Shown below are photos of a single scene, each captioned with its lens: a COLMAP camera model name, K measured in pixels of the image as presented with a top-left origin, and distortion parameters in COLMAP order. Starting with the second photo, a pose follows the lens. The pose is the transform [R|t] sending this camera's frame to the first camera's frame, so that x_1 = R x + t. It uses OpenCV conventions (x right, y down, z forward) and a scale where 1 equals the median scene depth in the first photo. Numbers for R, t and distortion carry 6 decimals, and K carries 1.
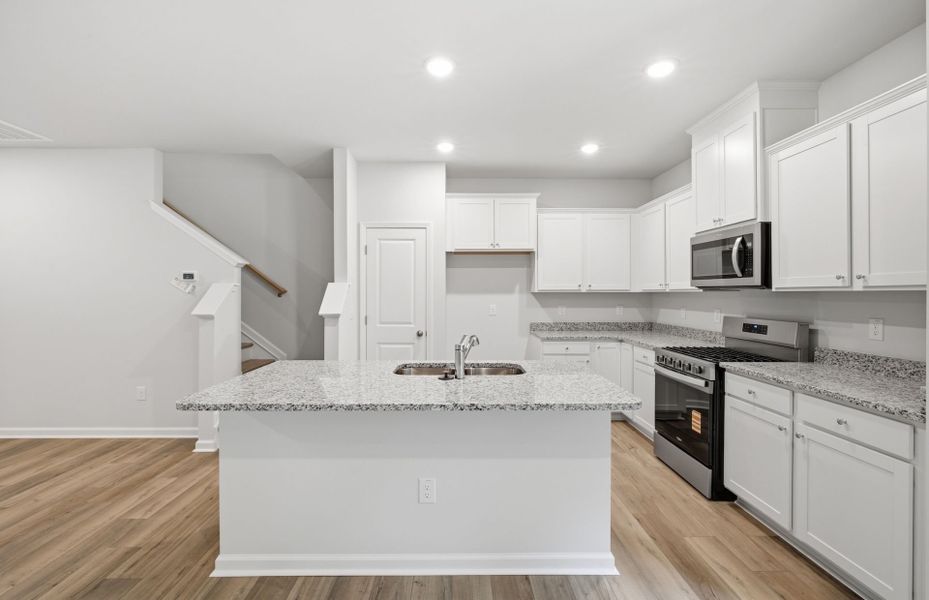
lens RADIAL K [[427.7, 0, 457.2], [0, 427.7, 294.2], [0, 0, 1]] dist [-0.002779, 0.000322]
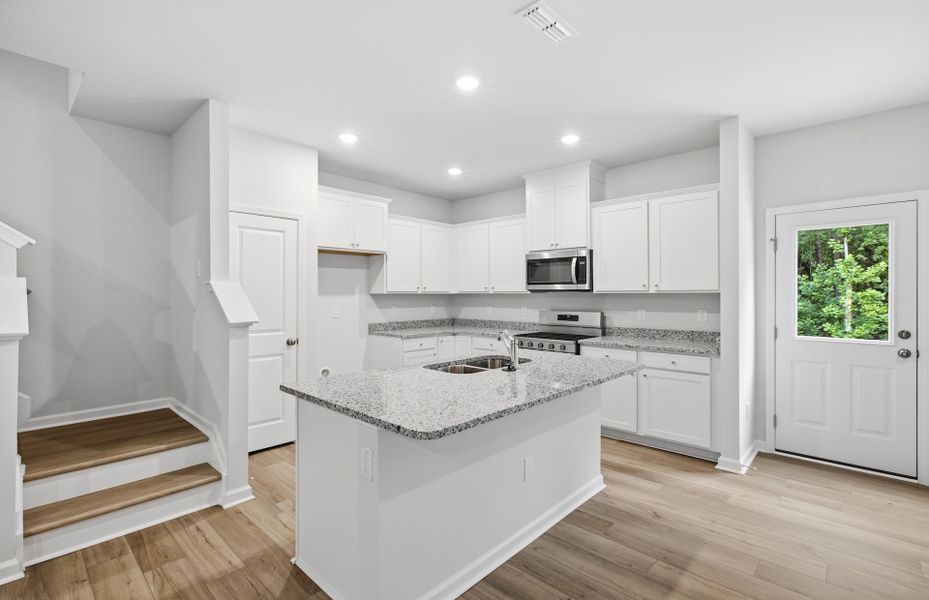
lens RADIAL K [[427.7, 0, 460.3], [0, 427.7, 295.2], [0, 0, 1]] dist [-0.002779, 0.000322]
pose [[0.689154, -0.001674, 0.724613, -0.571309], [0.002768, 0.999996, -0.000322, 0.000039], [-0.724610, 0.002228, 0.689156, 0.193963]]
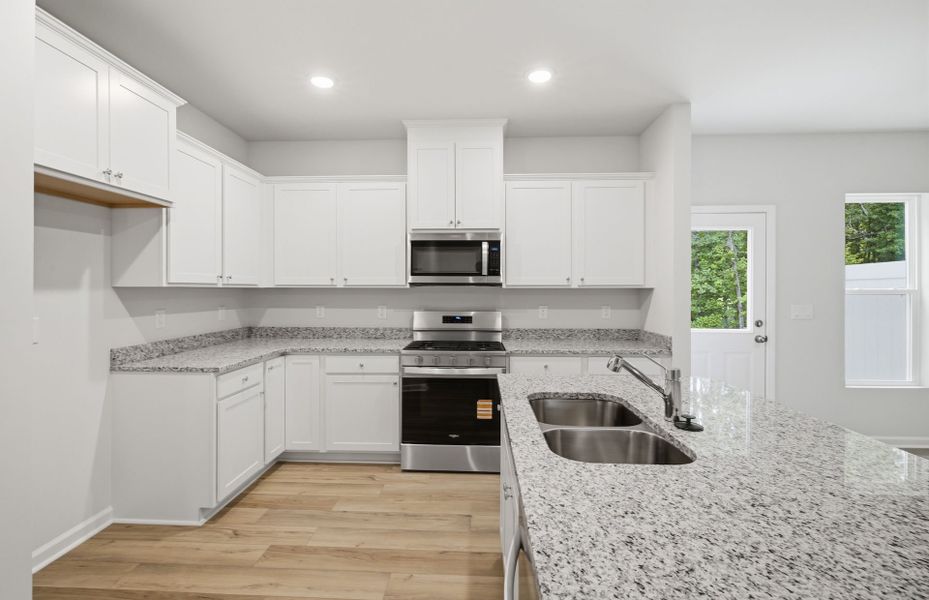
lens RADIAL K [[427.7, 0, 459.7], [0, 427.7, 290.8], [0, 0, 1]] dist [-0.002779, 0.000322]
pose [[0.047889, -0.001545, 0.998851, -0.404585], [0.001367, 0.999998, 0.001482, 0.000023], [-0.998852, 0.001294, 0.047891, 0.798387]]
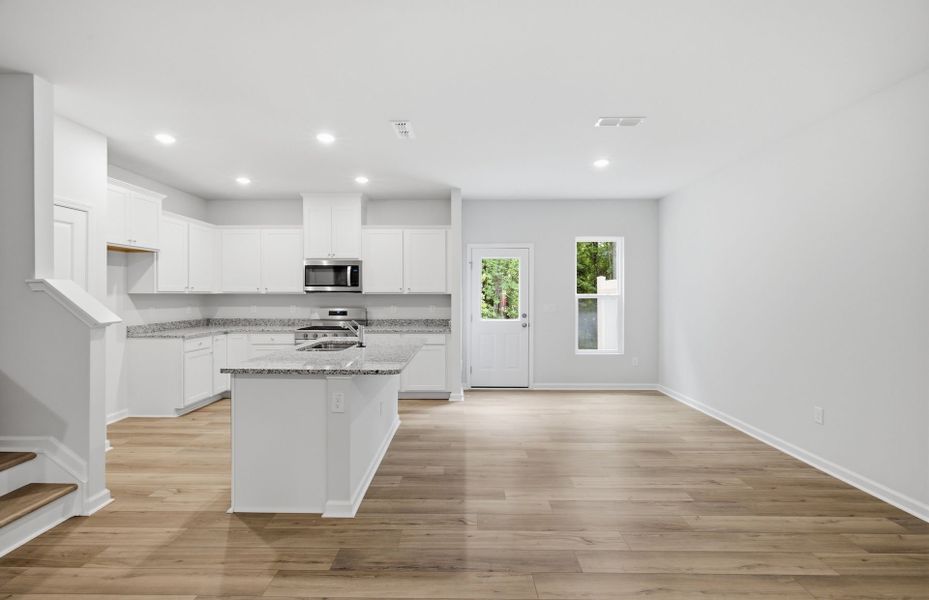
lens RADIAL K [[427.7, 0, 460.1], [0, 427.7, 296.9], [0, 0, 1]] dist [-0.002779, 0.000322]
pose [[0.012988, -0.004950, 0.999903, -1.020685], [0.000904, 0.999987, 0.004938, -0.001429], [-0.999915, 0.000840, 0.012992, 0.367438]]
